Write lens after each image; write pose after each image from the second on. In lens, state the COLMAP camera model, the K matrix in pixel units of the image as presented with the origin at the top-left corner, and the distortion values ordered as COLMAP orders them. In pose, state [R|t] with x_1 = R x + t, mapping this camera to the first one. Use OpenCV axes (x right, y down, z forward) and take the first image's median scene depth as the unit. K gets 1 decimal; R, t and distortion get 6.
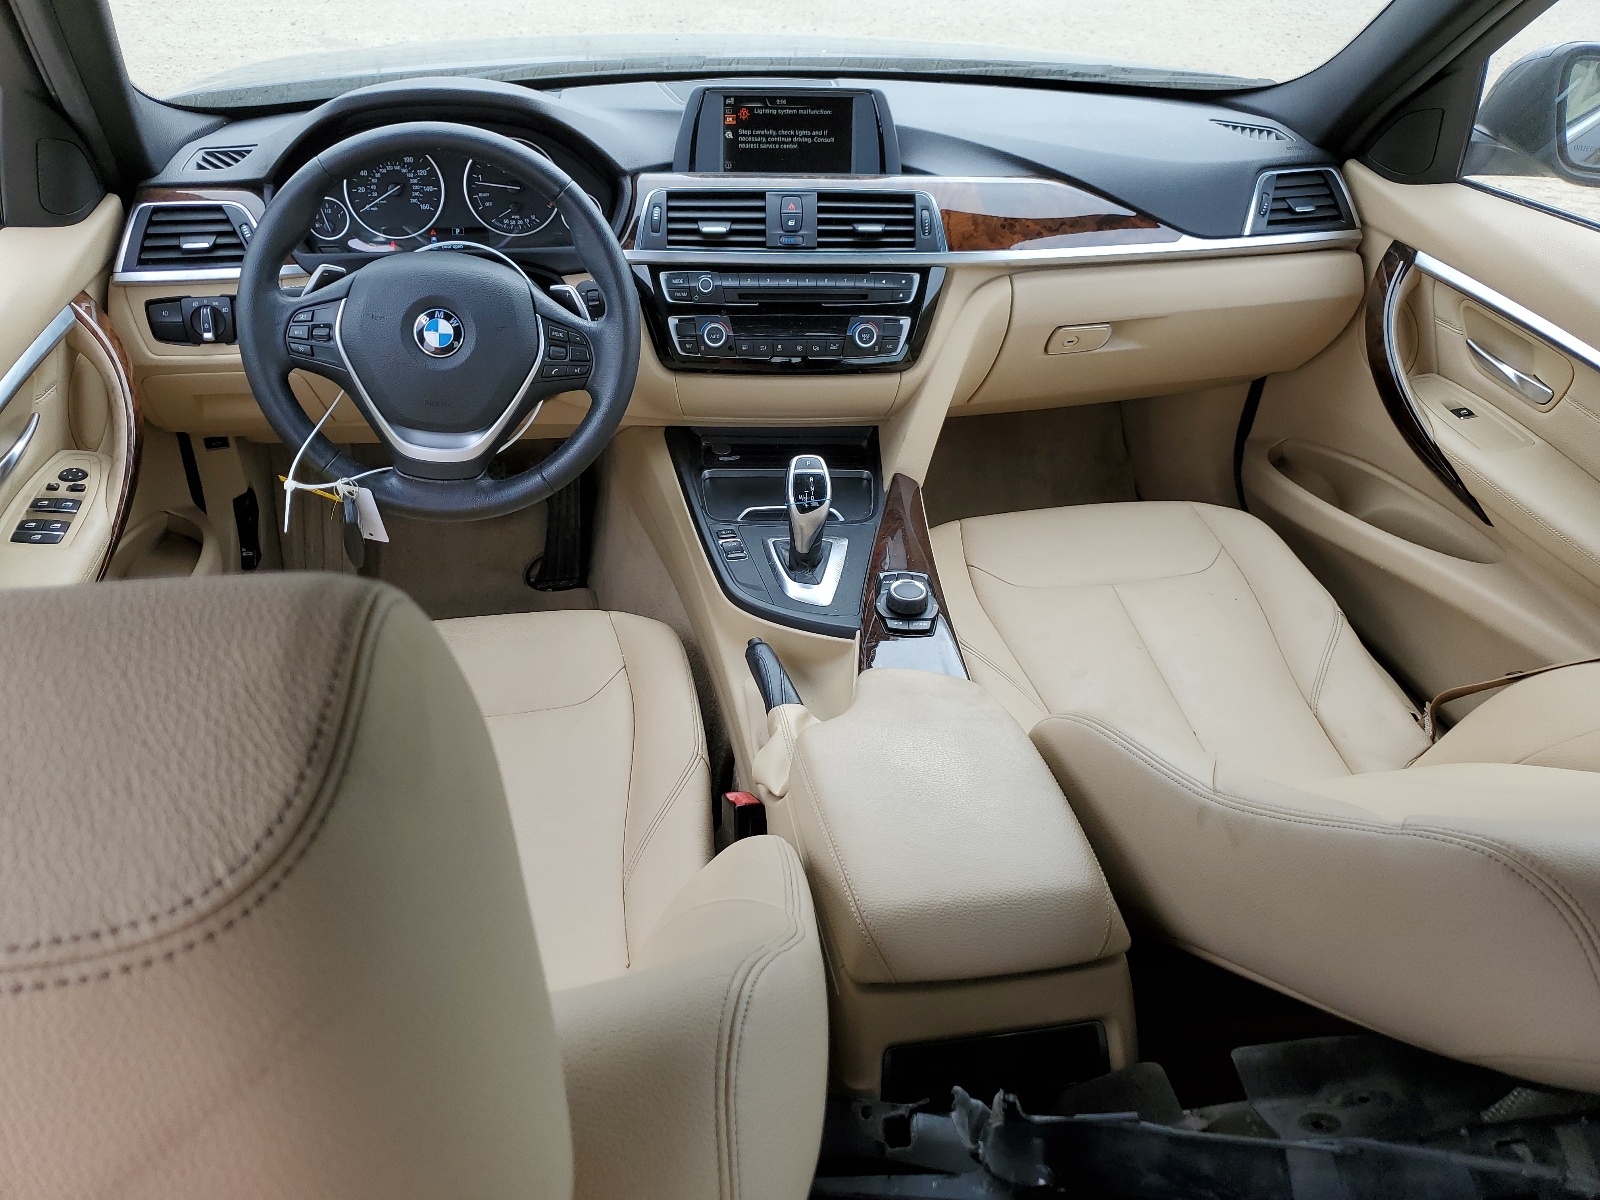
lens RADIAL K [[1215.9, 0, 800.3], [0, 1215.9, 598.3], [0, 0, 1]] dist [-0.009005, -0.001470]
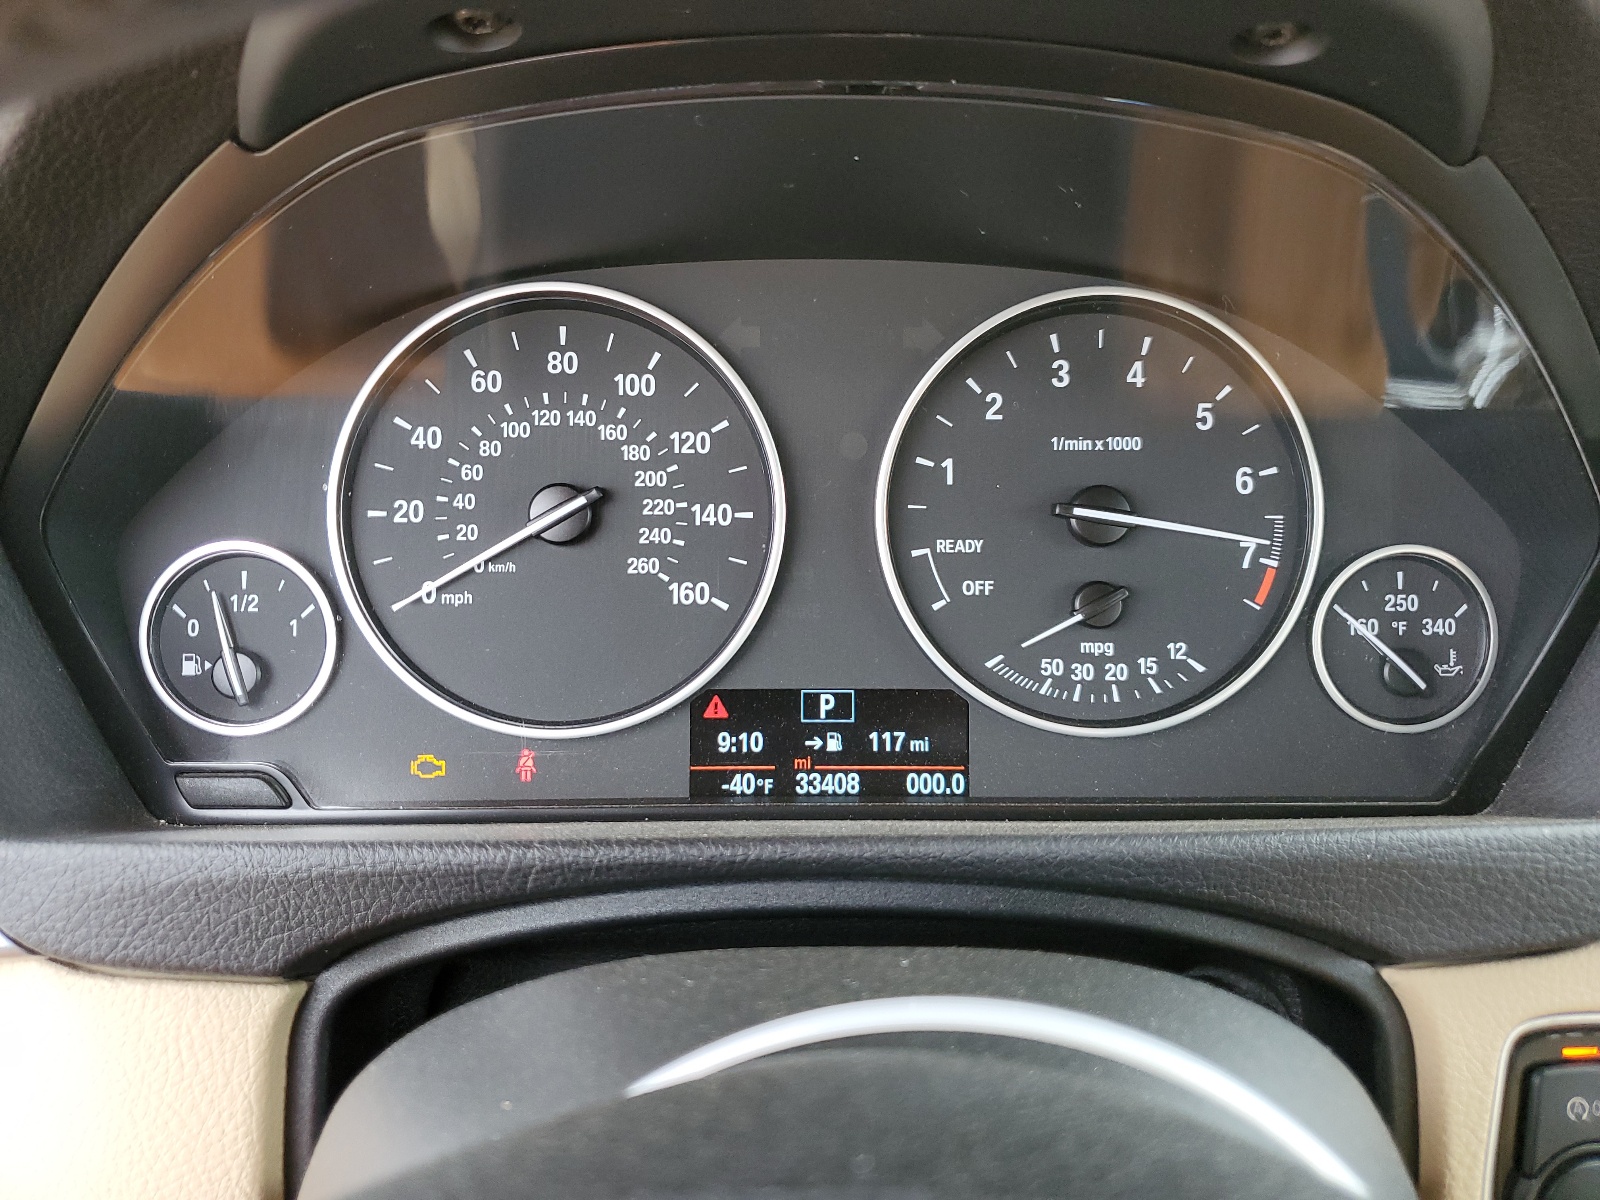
lens RADIAL K [[1215.9, 0, 800.2], [0, 1215.9, 599.6], [0, 0, 1]] dist [-0.009005, -0.001470]
pose [[0.995088, 0.027976, -0.094958, -0.270783], [-0.050864, 0.967424, -0.247998, -0.270686], [0.084927, 0.251610, 0.964095, 0.798870]]
